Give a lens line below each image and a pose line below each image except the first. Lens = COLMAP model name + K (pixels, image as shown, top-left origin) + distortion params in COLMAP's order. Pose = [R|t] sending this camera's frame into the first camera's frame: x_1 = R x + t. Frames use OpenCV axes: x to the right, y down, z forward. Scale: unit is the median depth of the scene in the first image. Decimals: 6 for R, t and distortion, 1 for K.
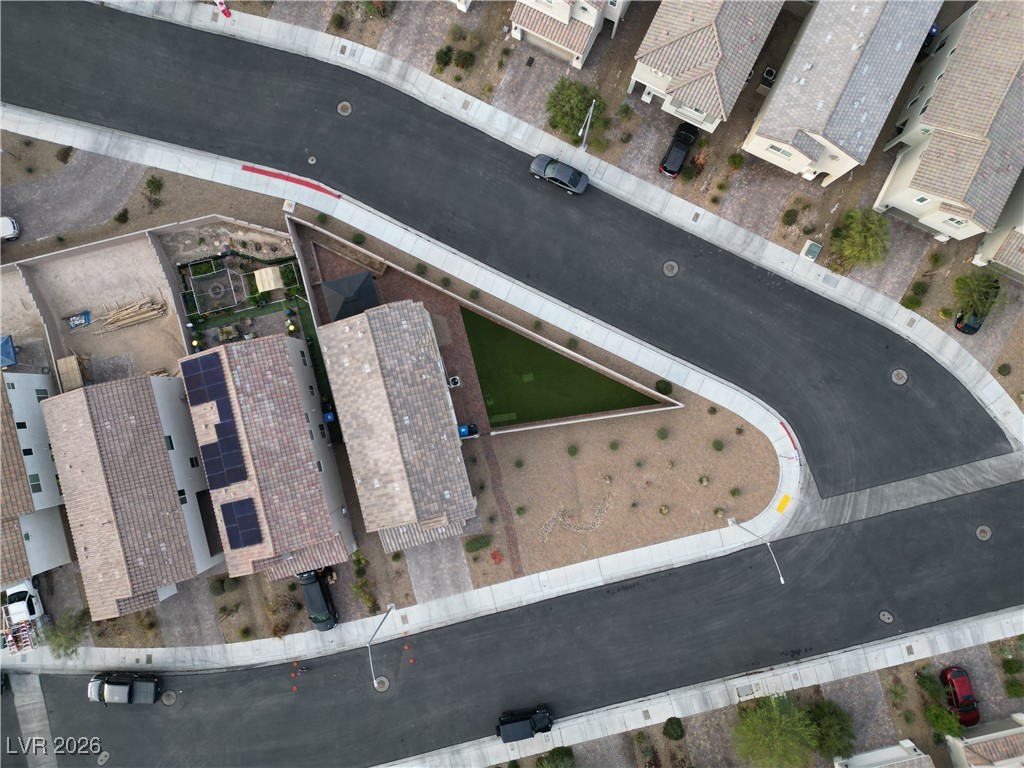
lens RADIAL K [[716.8, 0, 514.6], [0, 716.8, 381.4], [0, 0, 1]] dist [0.040442, -0.030236]
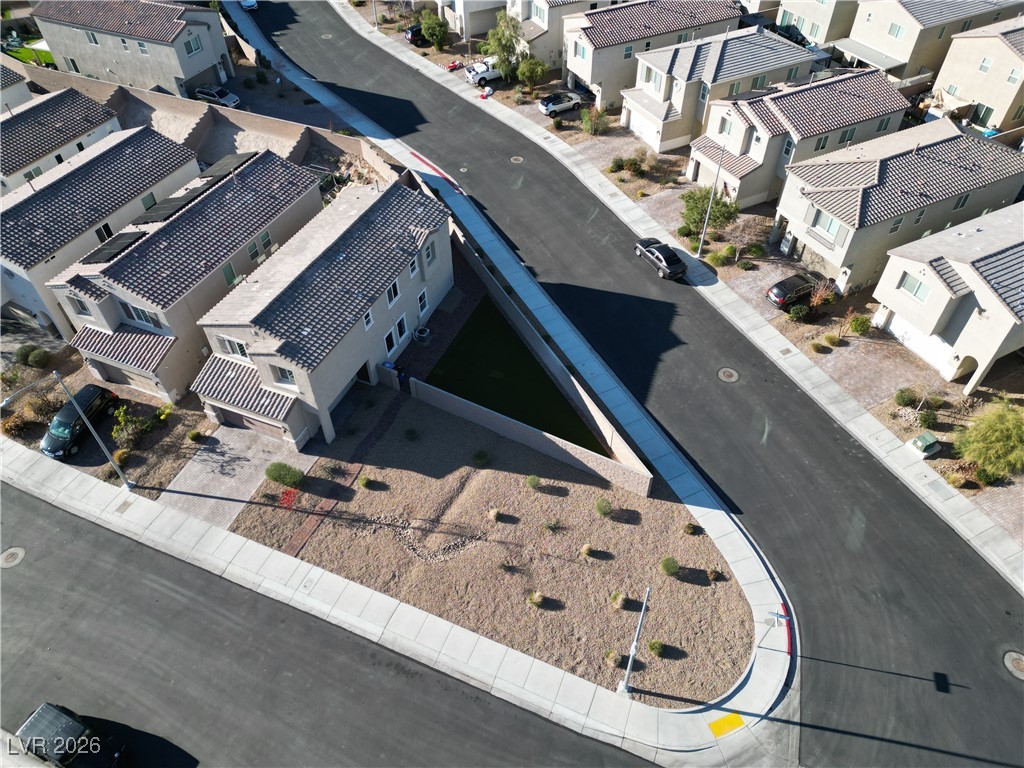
lens RADIAL K [[716.8, 0, 517.8], [0, 716.8, 381.5], [0, 0, 1]] dist [0.040442, -0.030236]
pose [[0.797371, 0.431510, -0.421899, 0.367863], [-0.603322, 0.586457, -0.540435, 0.403916], [0.014222, 0.685469, 0.727963, 0.439524]]
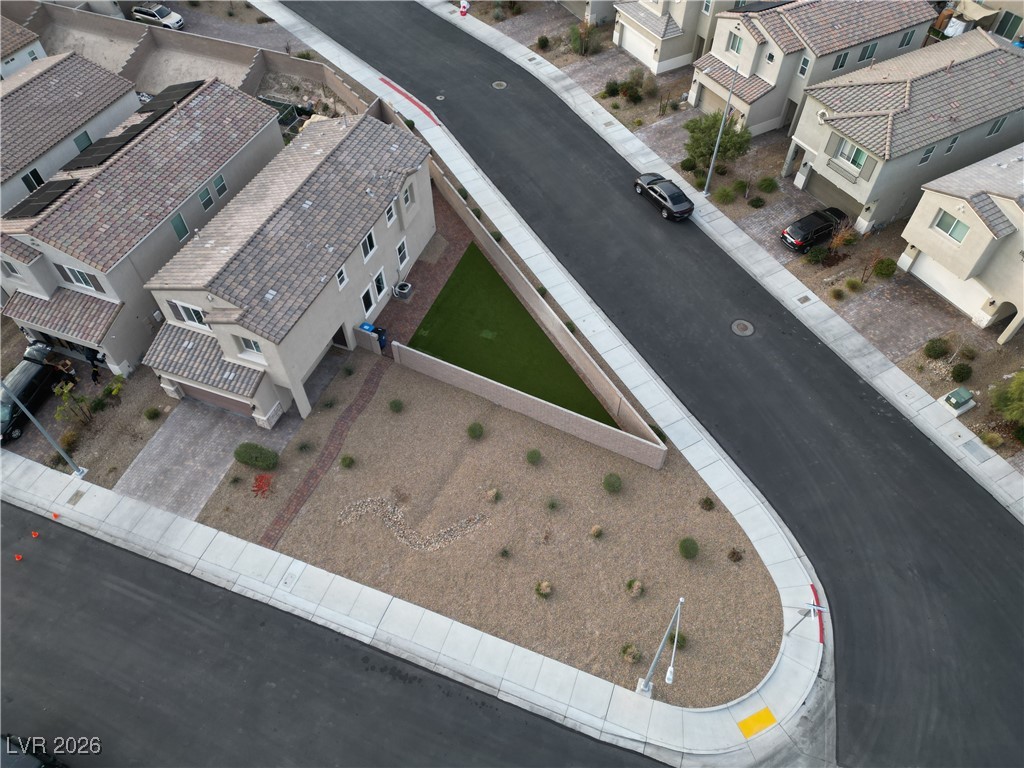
lens RADIAL K [[716.8, 0, 516.3], [0, 716.8, 382.7], [0, 0, 1]] dist [0.040442, -0.030236]
pose [[0.819383, 0.448471, -0.357052, 0.312955], [-0.573169, 0.651215, -0.497390, 0.357586], [0.009453, 0.612203, 0.790644, 0.474778]]
